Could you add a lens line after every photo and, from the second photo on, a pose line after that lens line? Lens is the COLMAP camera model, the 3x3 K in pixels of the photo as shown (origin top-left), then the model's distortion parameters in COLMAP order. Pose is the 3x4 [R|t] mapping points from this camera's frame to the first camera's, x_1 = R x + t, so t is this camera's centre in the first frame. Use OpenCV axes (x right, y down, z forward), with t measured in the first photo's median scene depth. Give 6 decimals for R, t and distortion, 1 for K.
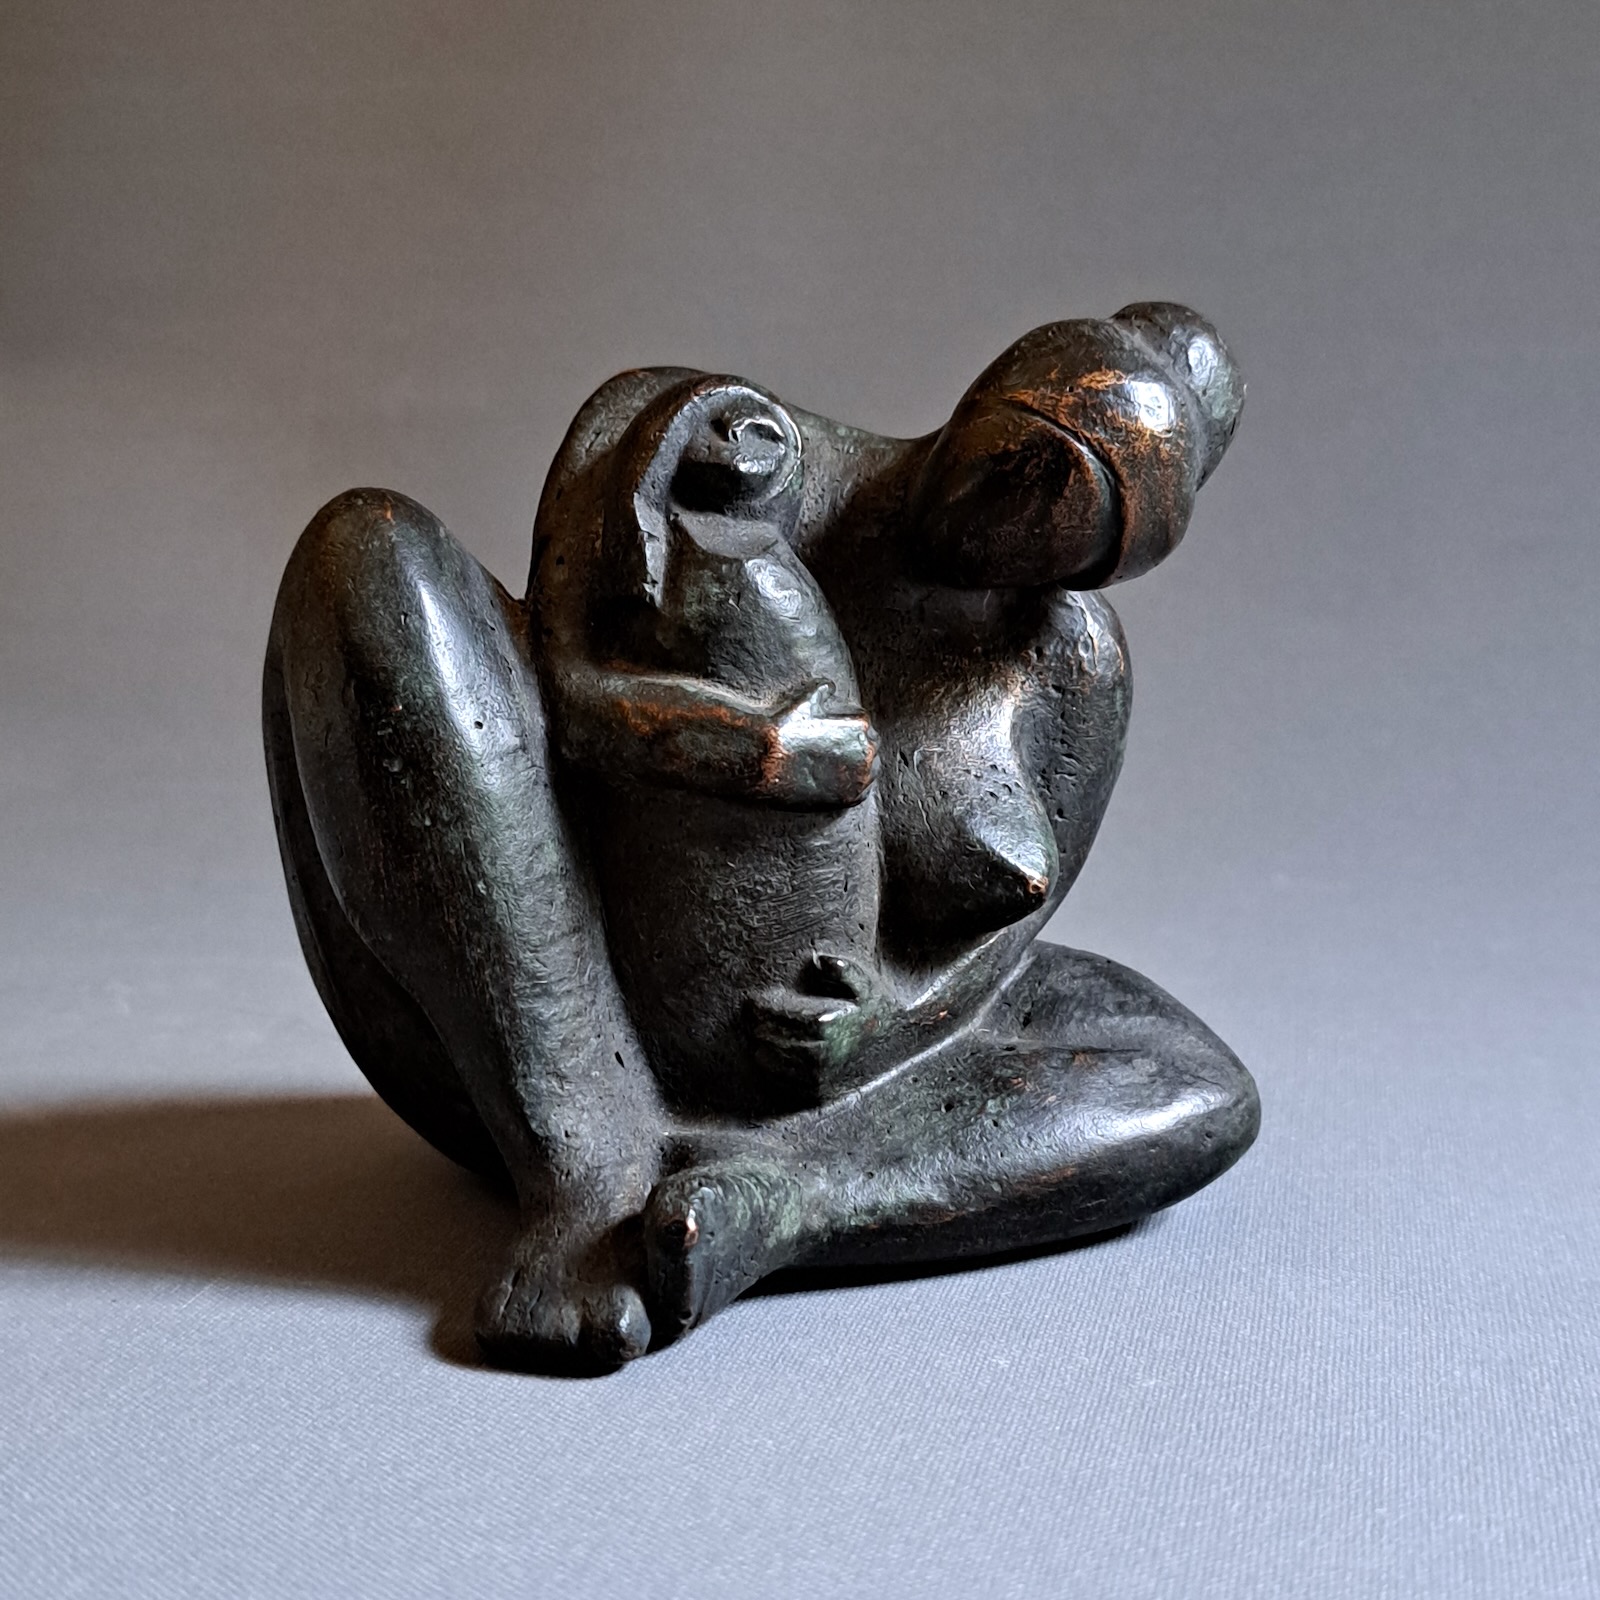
lens RADIAL K [[2586.3, 0, 800.0], [0, 2586.3, 800.0], [0, 0, 1]] dist [0.337431, -1.247151]
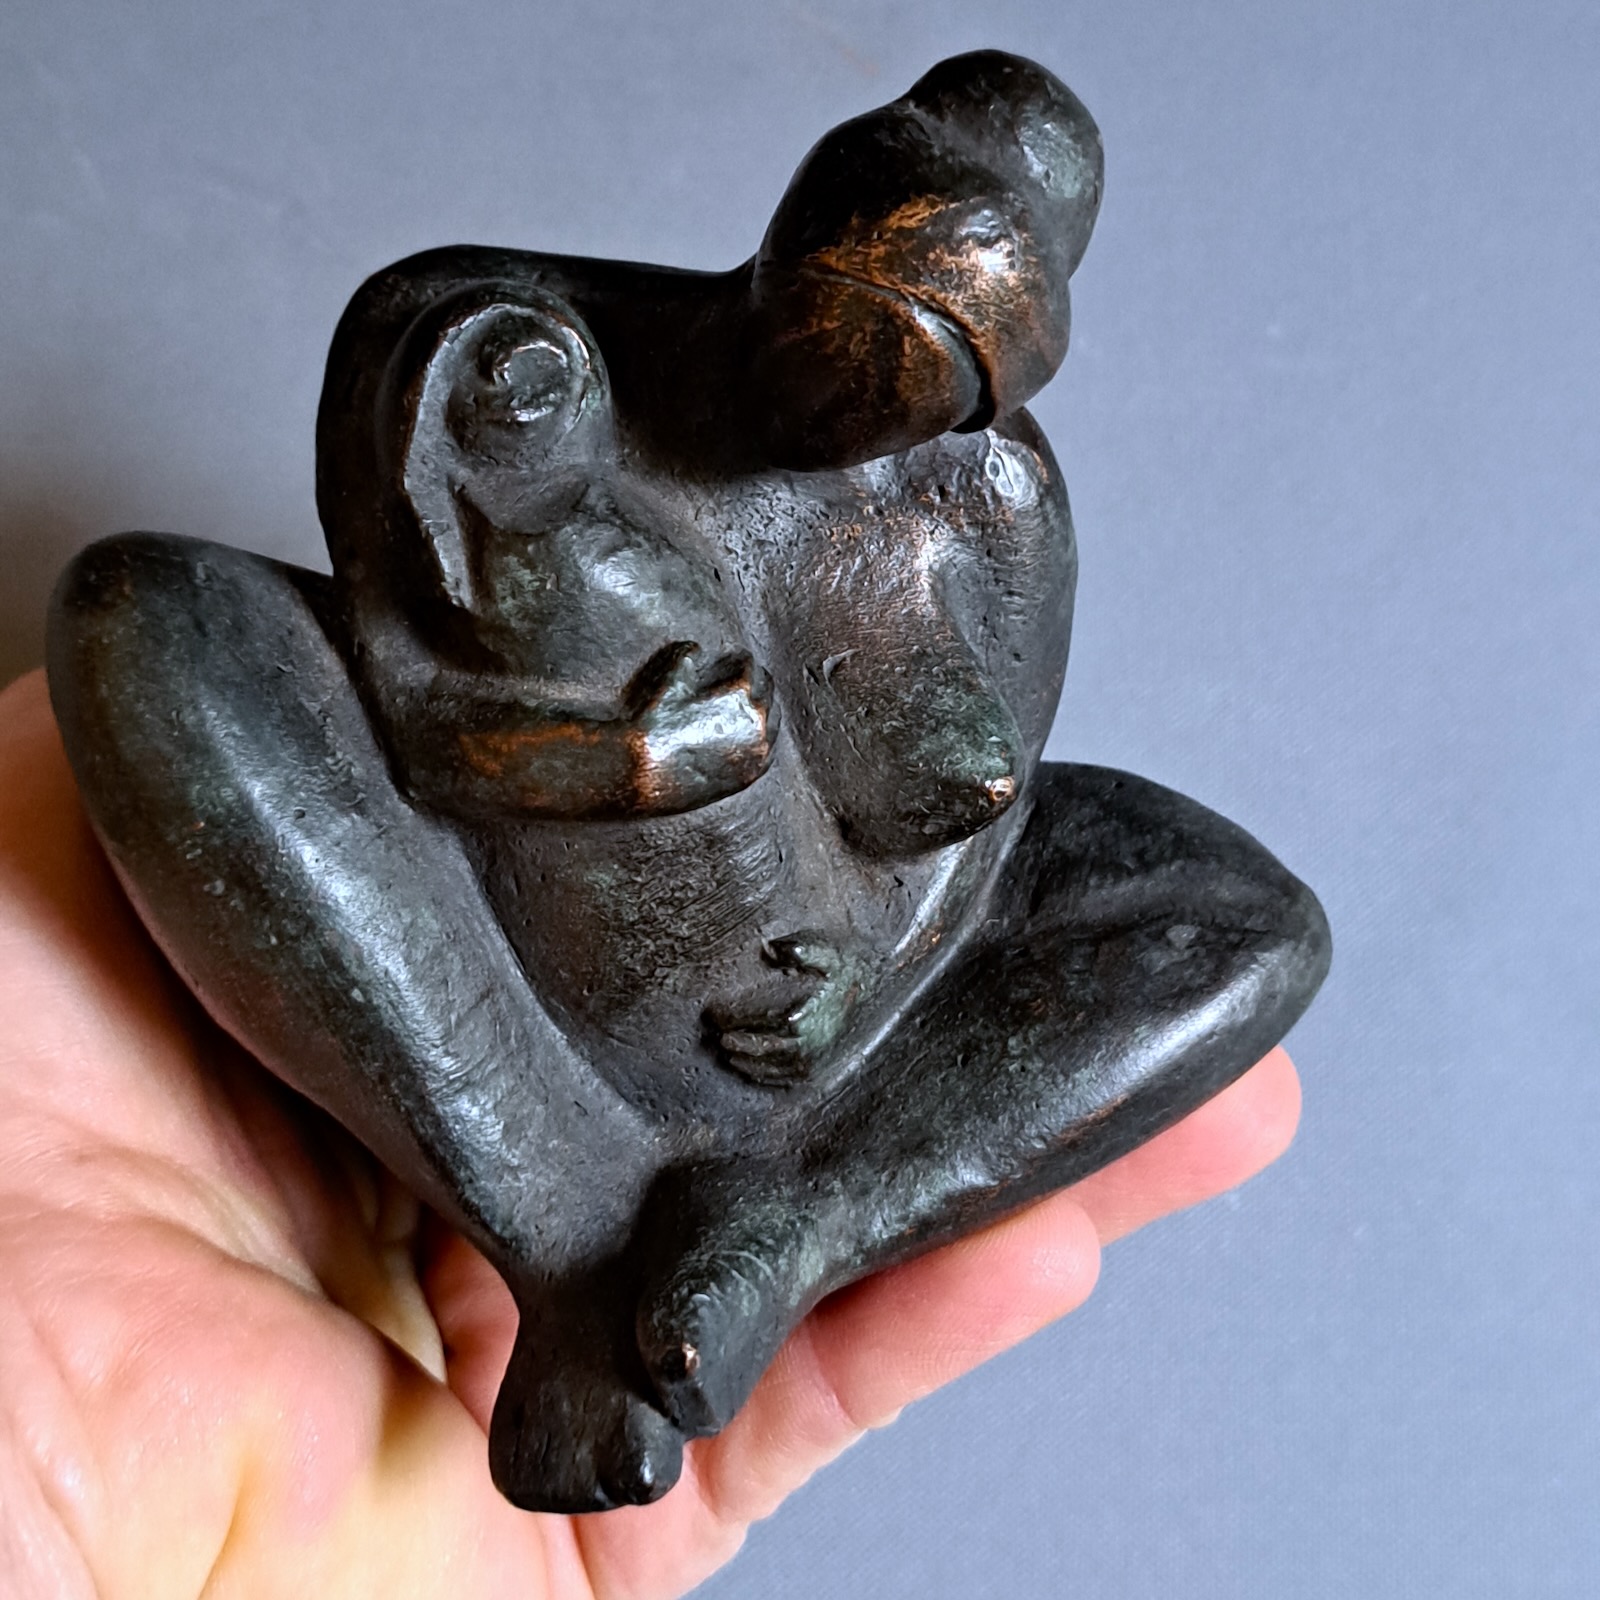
lens RADIAL K [[2623.1, 0, 796.9], [0, 2623.1, 632.1], [0, 0, 1]] dist [0.296297, -2.267620]
pose [[0.964016, -0.250412, -0.089257, 0.119019], [0.263393, 0.945168, 0.193086, -0.201491], [0.036012, -0.209648, 0.977114, 0.181034]]
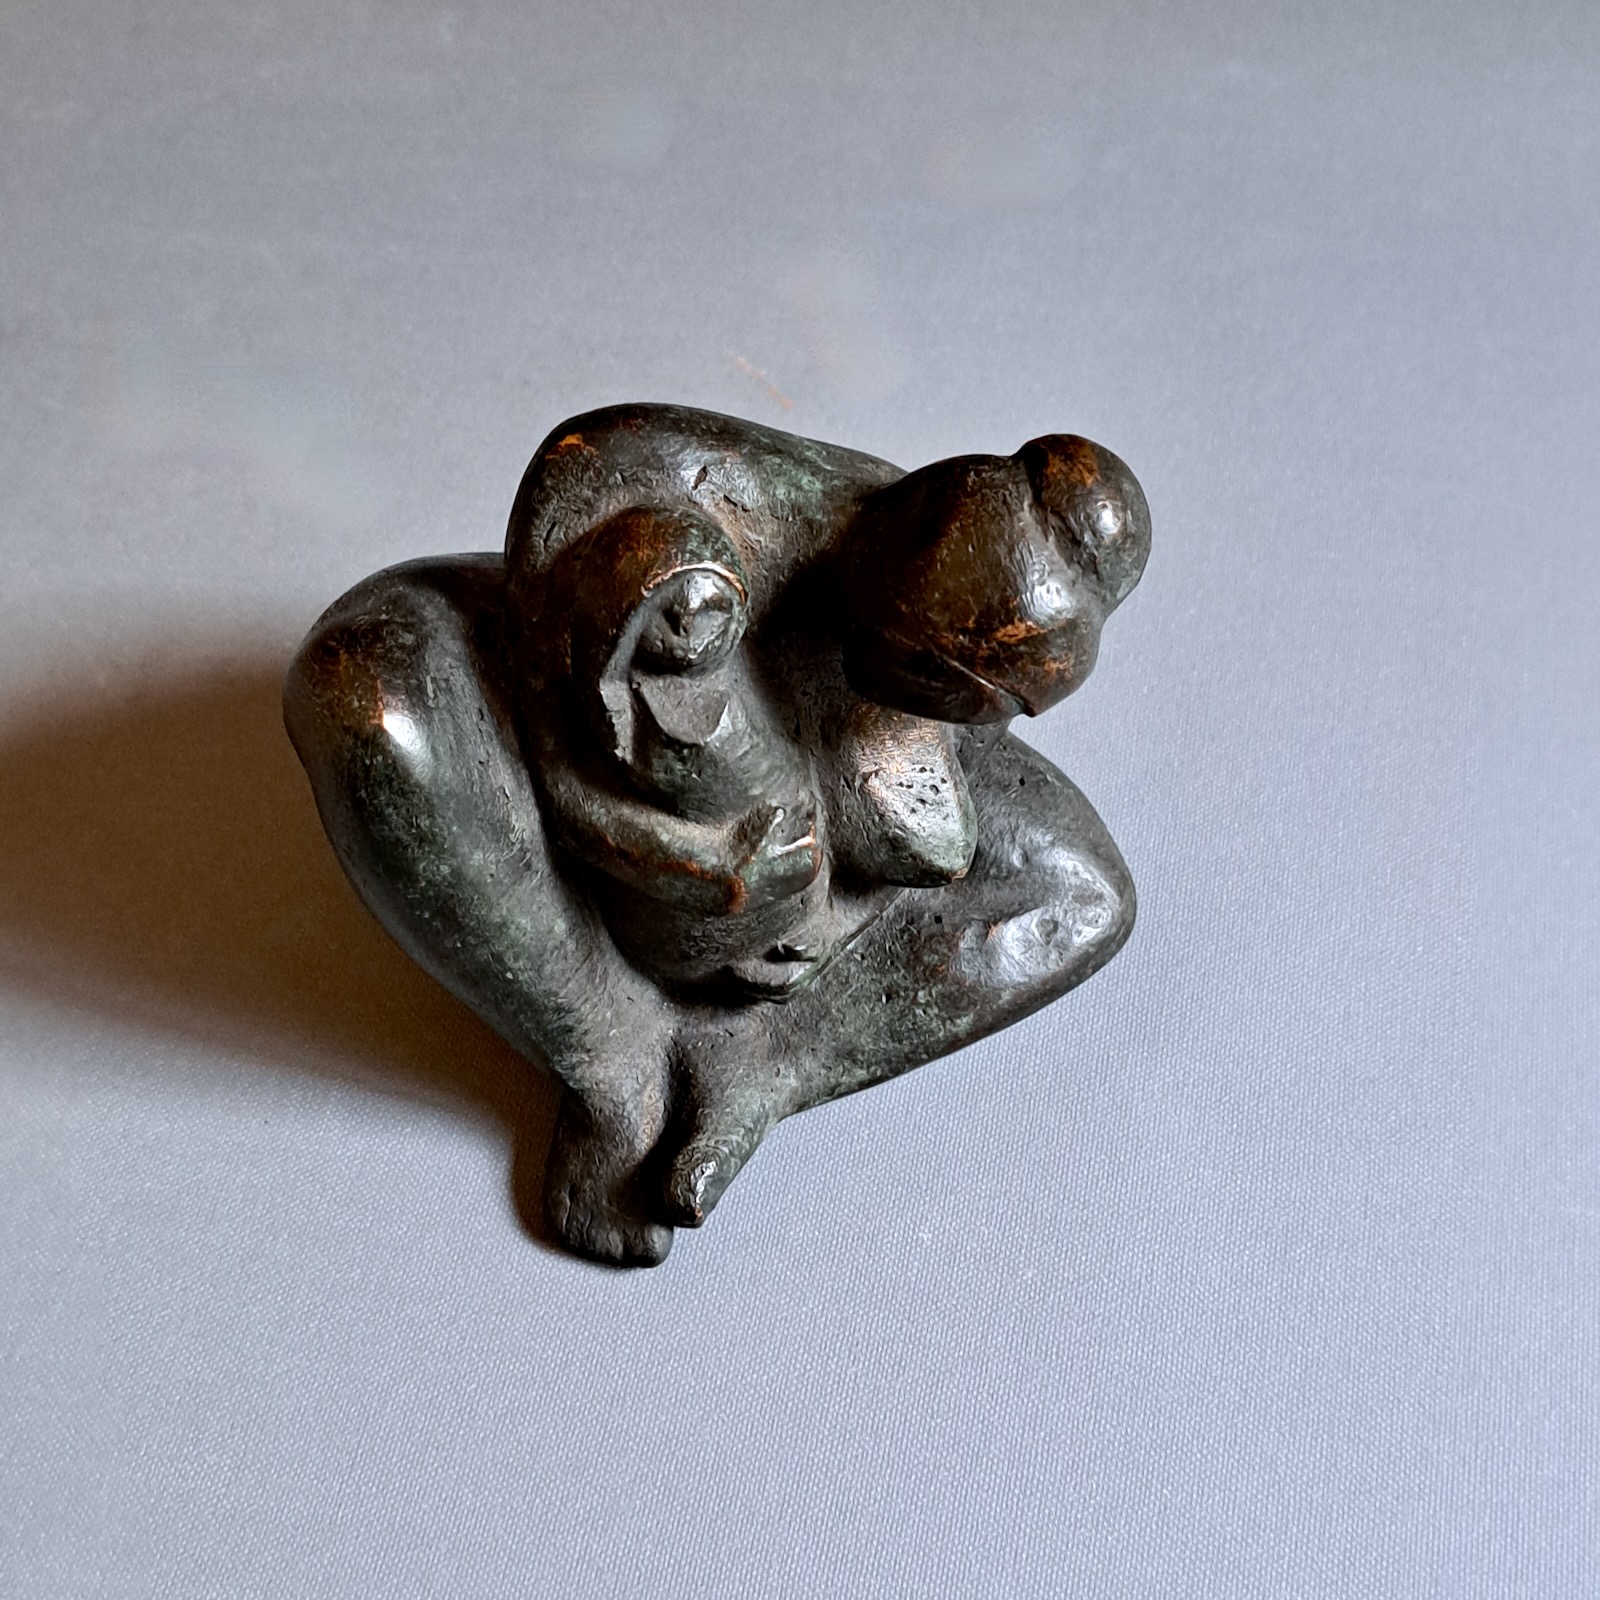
lens RADIAL K [[2572.2, 0, 844.5], [0, 2572.2, 800.7], [0, 0, 1]] dist [0.280558, -0.994990]
pose [[0.999125, -0.041721, 0.002819, 0.036858], [0.027125, 0.697929, 0.715653, -0.880351], [-0.031825, -0.714950, 0.698451, 0.184452]]
